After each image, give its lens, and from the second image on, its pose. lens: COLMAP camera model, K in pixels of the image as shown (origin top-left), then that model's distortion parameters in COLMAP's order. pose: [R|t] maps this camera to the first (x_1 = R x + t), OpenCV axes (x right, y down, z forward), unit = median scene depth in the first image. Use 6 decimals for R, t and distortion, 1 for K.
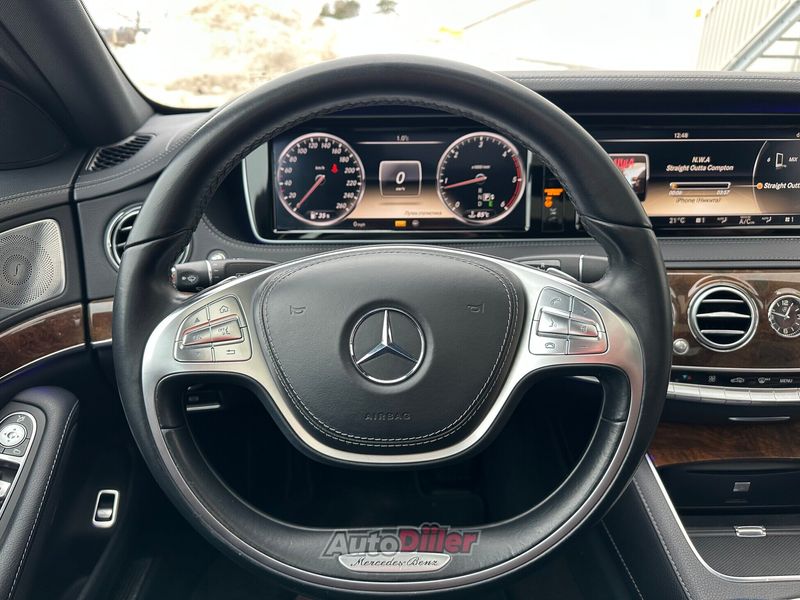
lens RADIAL K [[567.5, 0, 393.1], [0, 567.5, 302.1], [0, 0, 1]] dist [0.012053, -0.003720]
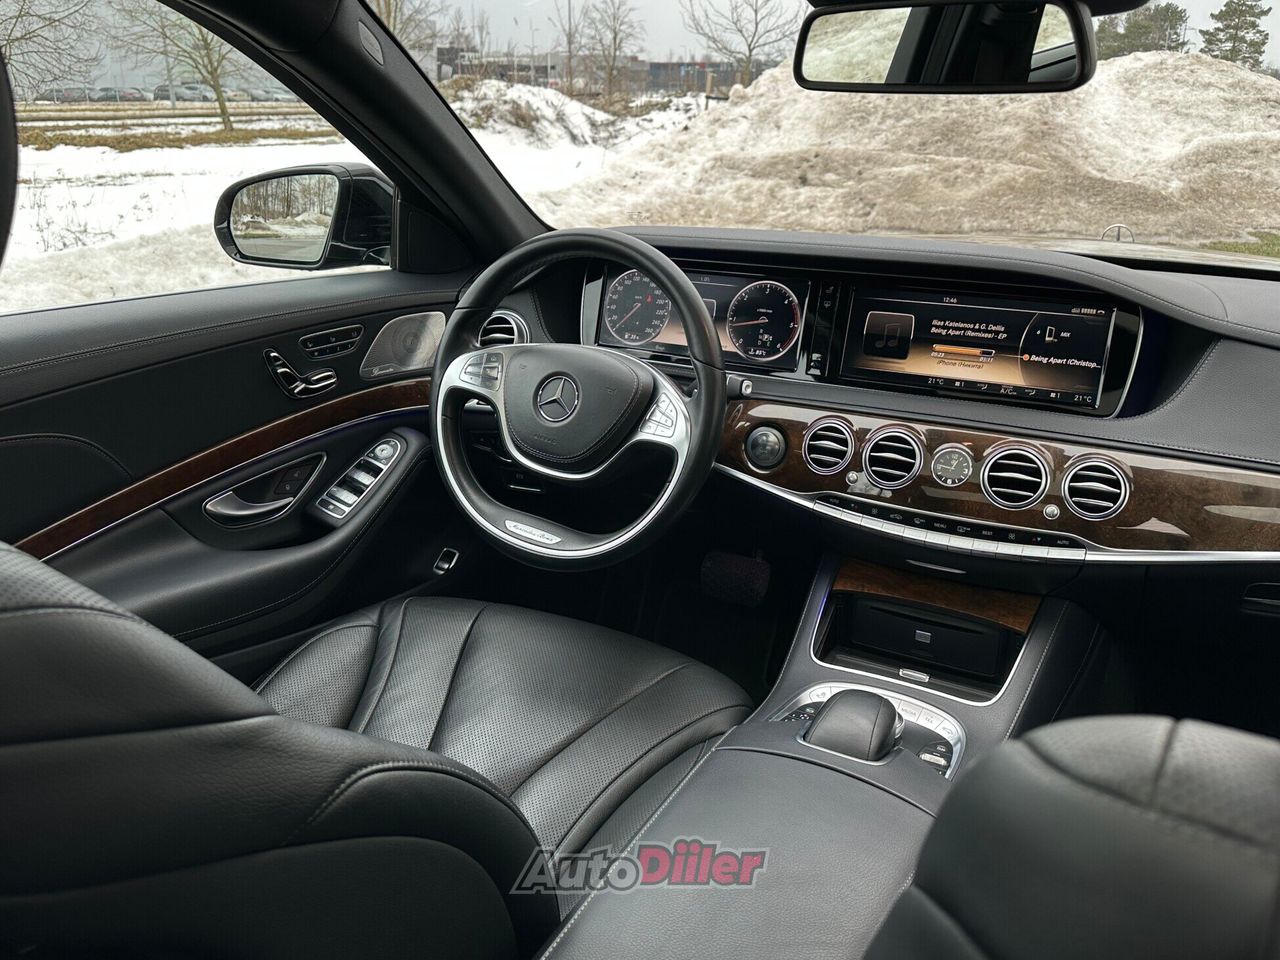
lens RADIAL K [[1017.8, 0, 648.4], [0, 1017.8, 478.6], [0, 0, 1]] dist [0.066418, 0.003219]
pose [[0.883053, 0.175003, -0.435422, 0.881696], [-0.203731, 0.978827, -0.019768, 0.172489], [0.422743, 0.106165, 0.900010, -0.869086]]
